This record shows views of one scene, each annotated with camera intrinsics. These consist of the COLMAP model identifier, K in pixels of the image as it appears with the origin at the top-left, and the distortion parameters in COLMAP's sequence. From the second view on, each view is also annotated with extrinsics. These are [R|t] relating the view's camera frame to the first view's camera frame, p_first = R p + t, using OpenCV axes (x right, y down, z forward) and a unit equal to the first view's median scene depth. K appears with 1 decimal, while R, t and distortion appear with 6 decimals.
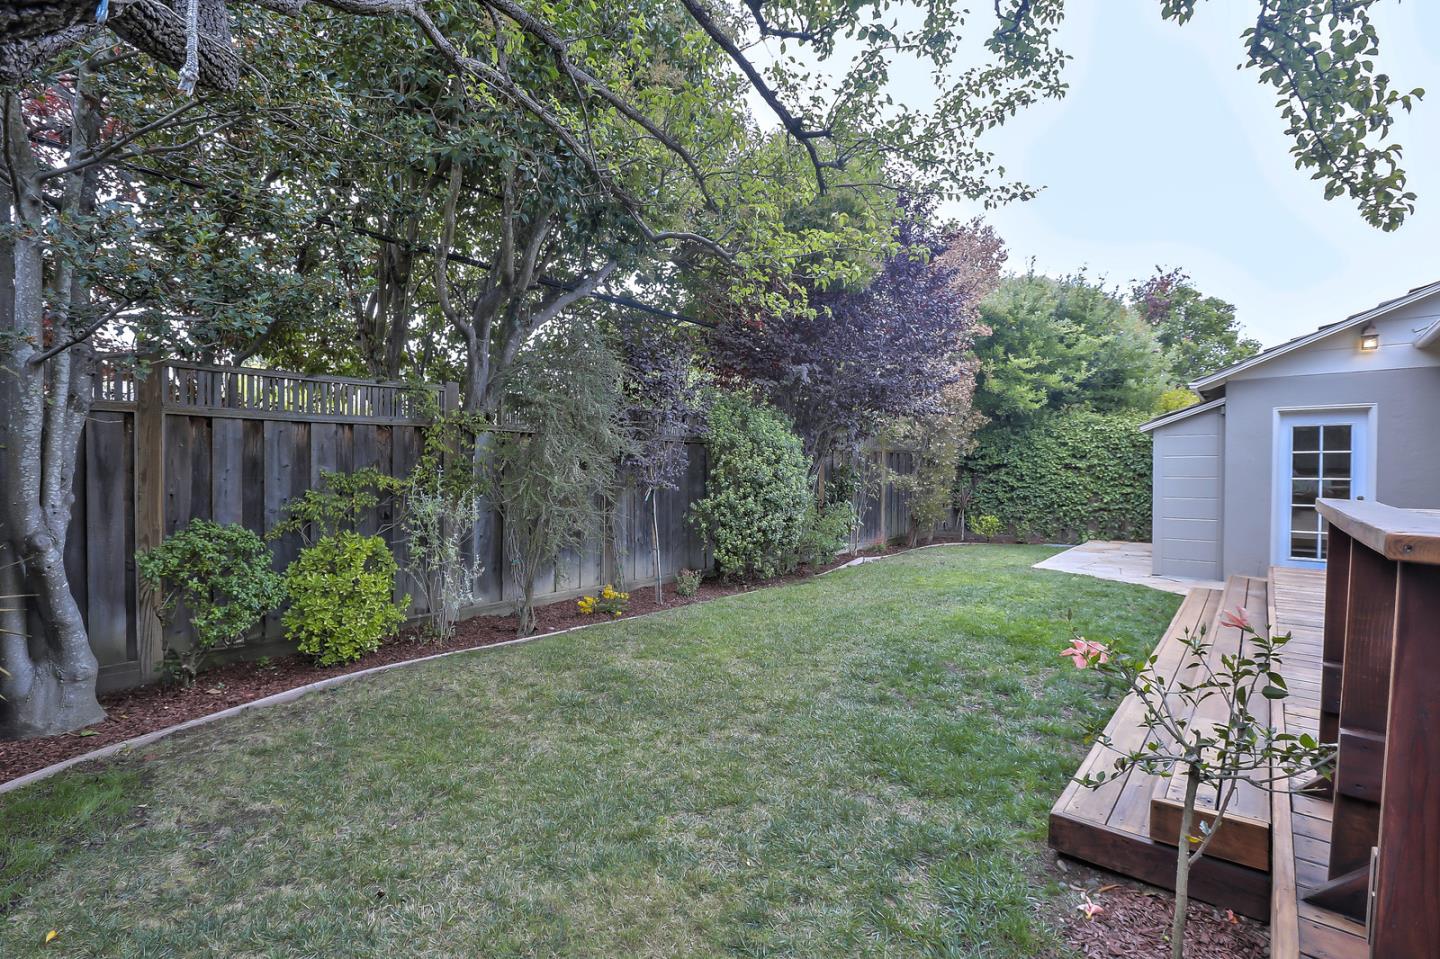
lens RADIAL K [[651.2, 0, 713.2], [0, 651.2, 475.1], [0, 0, 1]] dist [-0.046431, 0.015674]
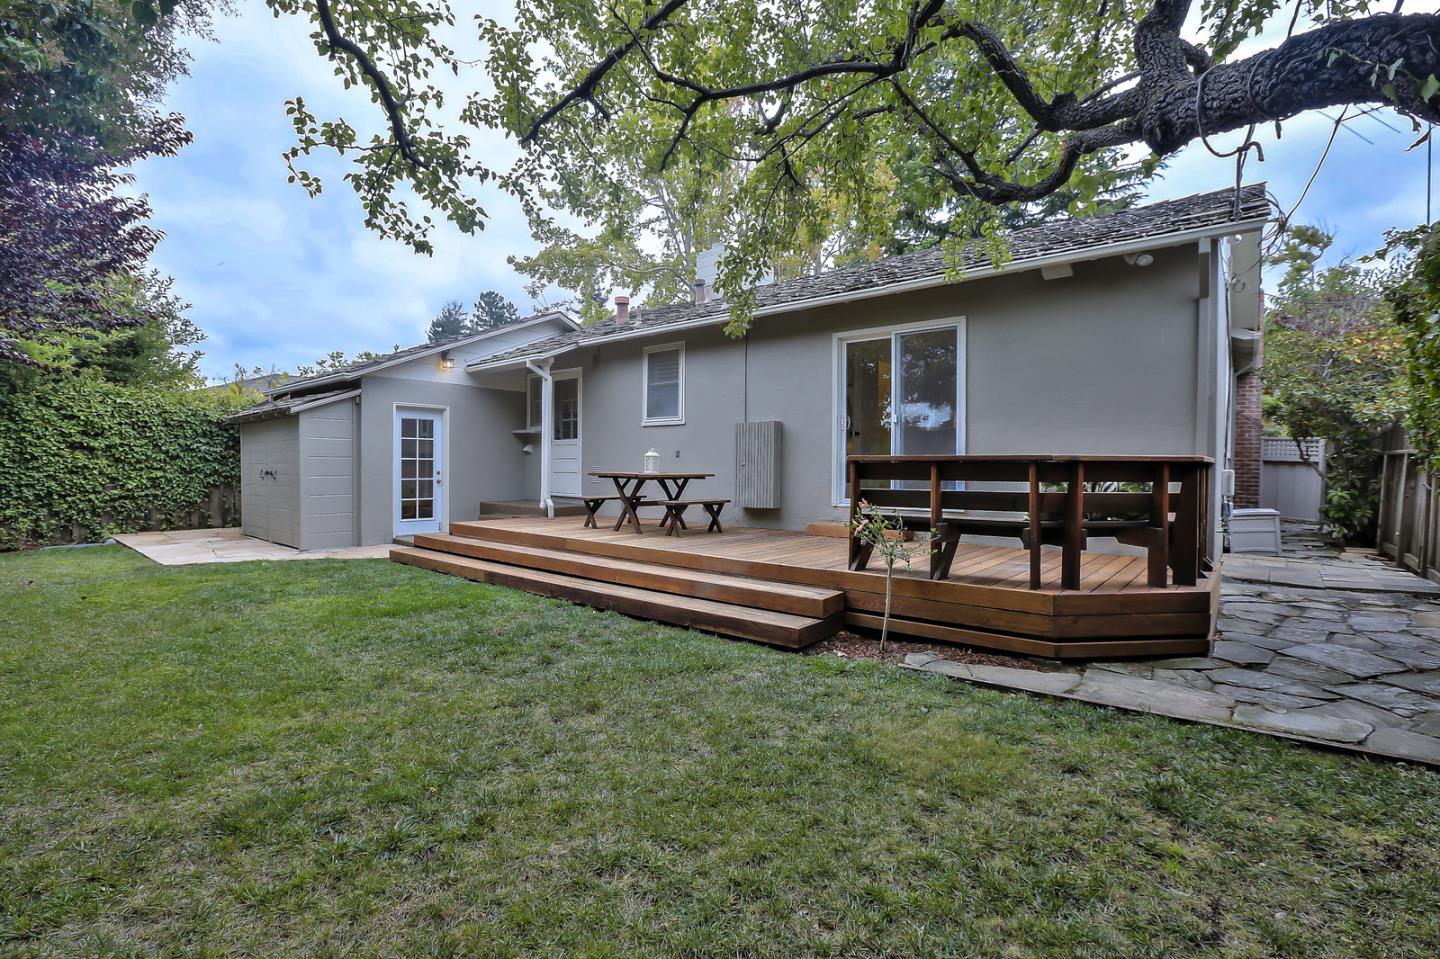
lens RADIAL K [[651.2, 0, 713.2], [0, 651.2, 475.1], [0, 0, 1]] dist [-0.046431, 0.015674]
pose [[-0.012125, -0.019549, 0.999735, -0.243142], [0.000601, 0.999809, 0.019558, 0.008151], [-0.999926, 0.000838, -0.012111, 0.231586]]
